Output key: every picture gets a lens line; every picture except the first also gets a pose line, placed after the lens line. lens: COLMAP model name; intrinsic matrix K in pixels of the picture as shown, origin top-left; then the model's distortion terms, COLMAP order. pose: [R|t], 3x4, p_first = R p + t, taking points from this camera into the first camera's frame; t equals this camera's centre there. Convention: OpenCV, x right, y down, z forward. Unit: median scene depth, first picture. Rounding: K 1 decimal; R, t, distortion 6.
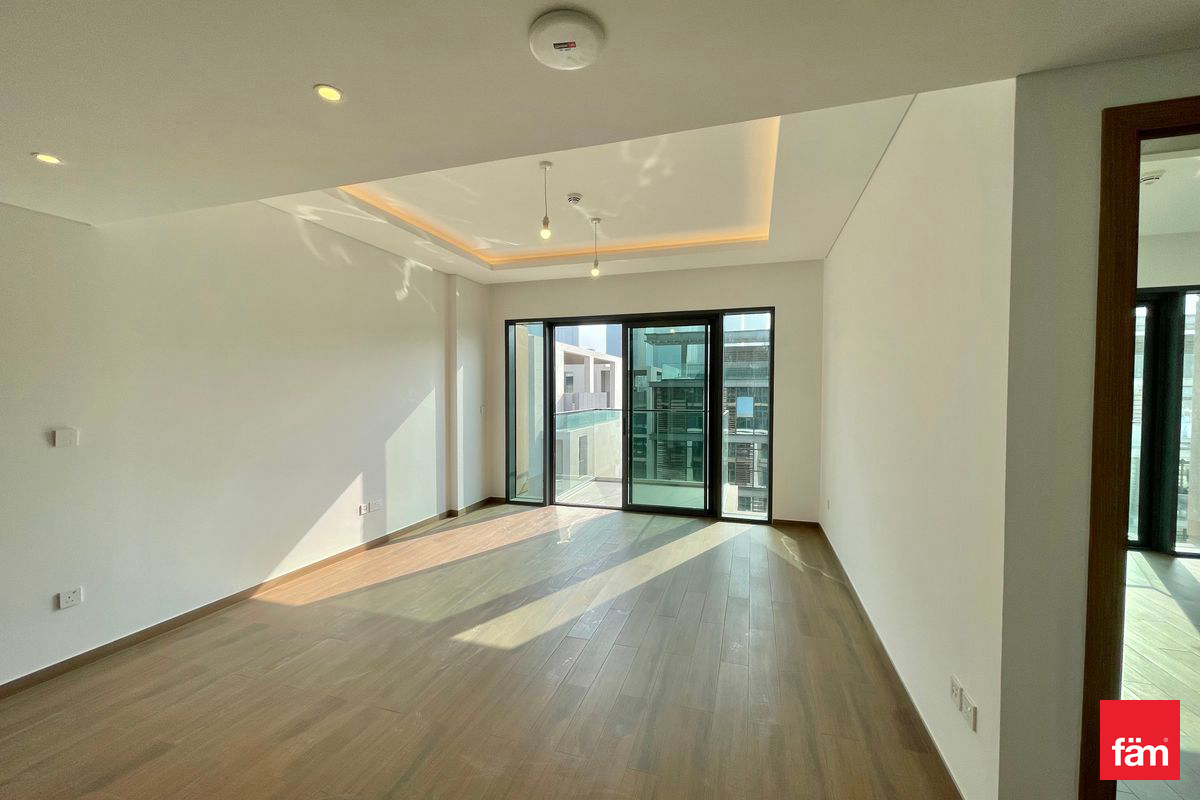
lens RADIAL K [[483.2, 0, 597.2], [0, 483.2, 406.3], [0, 0, 1]] dist [0.001591, 0.000047]
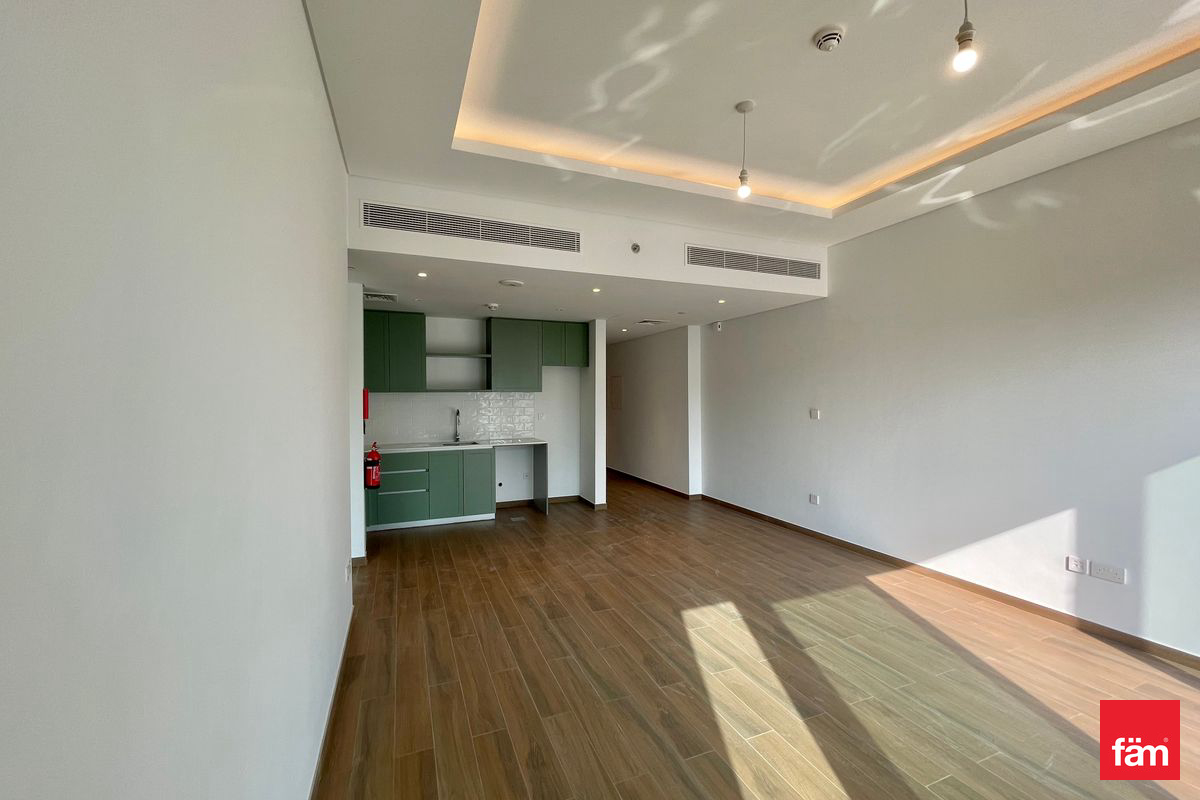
lens RADIAL K [[483.2, 0, 597.2], [0, 483.2, 406.3], [0, 0, 1]] dist [0.001591, 0.000047]
pose [[-0.765209, 0.017168, -0.643553, 0.460475], [-0.017842, 0.998695, 0.047856, -0.025076], [0.643534, 0.048102, -0.763904, 1.120254]]
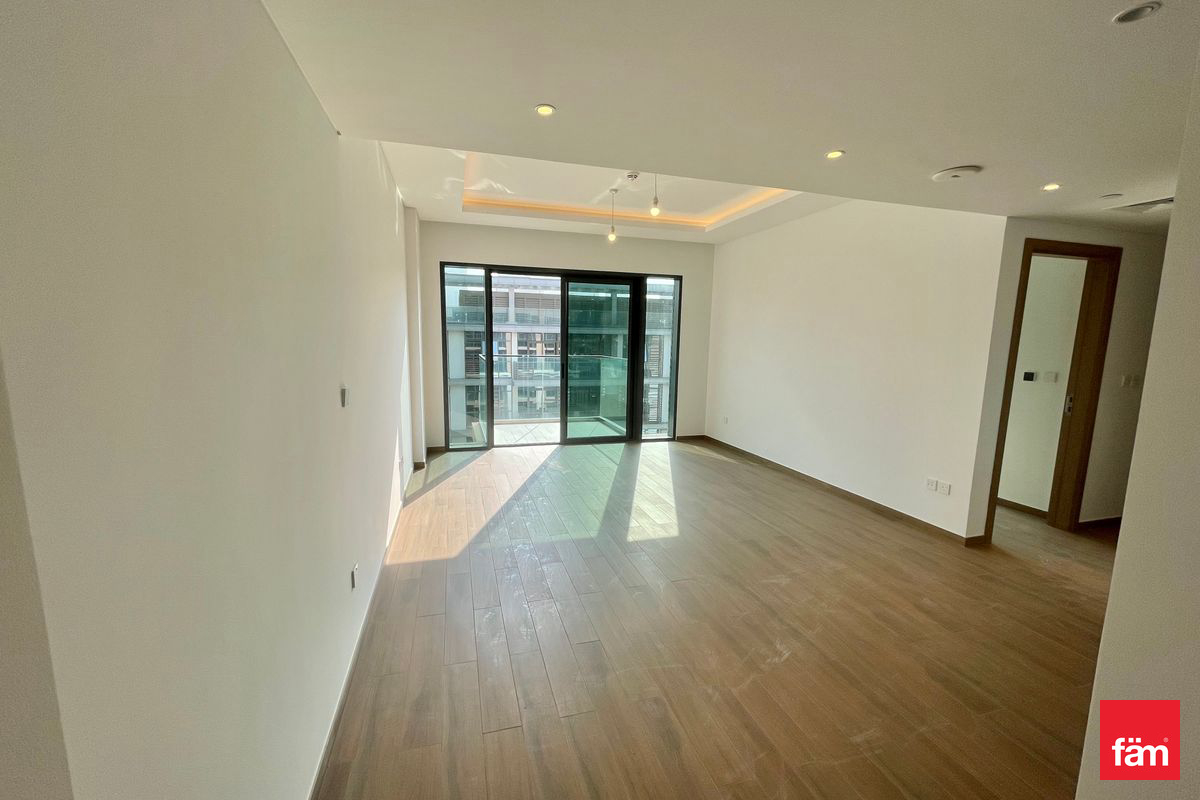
lens RADIAL K [[483.2, 0, 597.2], [0, 483.2, 406.3], [0, 0, 1]] dist [0.001591, 0.000047]
pose [[0.827668, -0.066477, 0.557268, -0.709033], [0.001219, 0.993170, 0.116666, -0.010109], [-0.561217, -0.095881, 0.822096, 0.029812]]
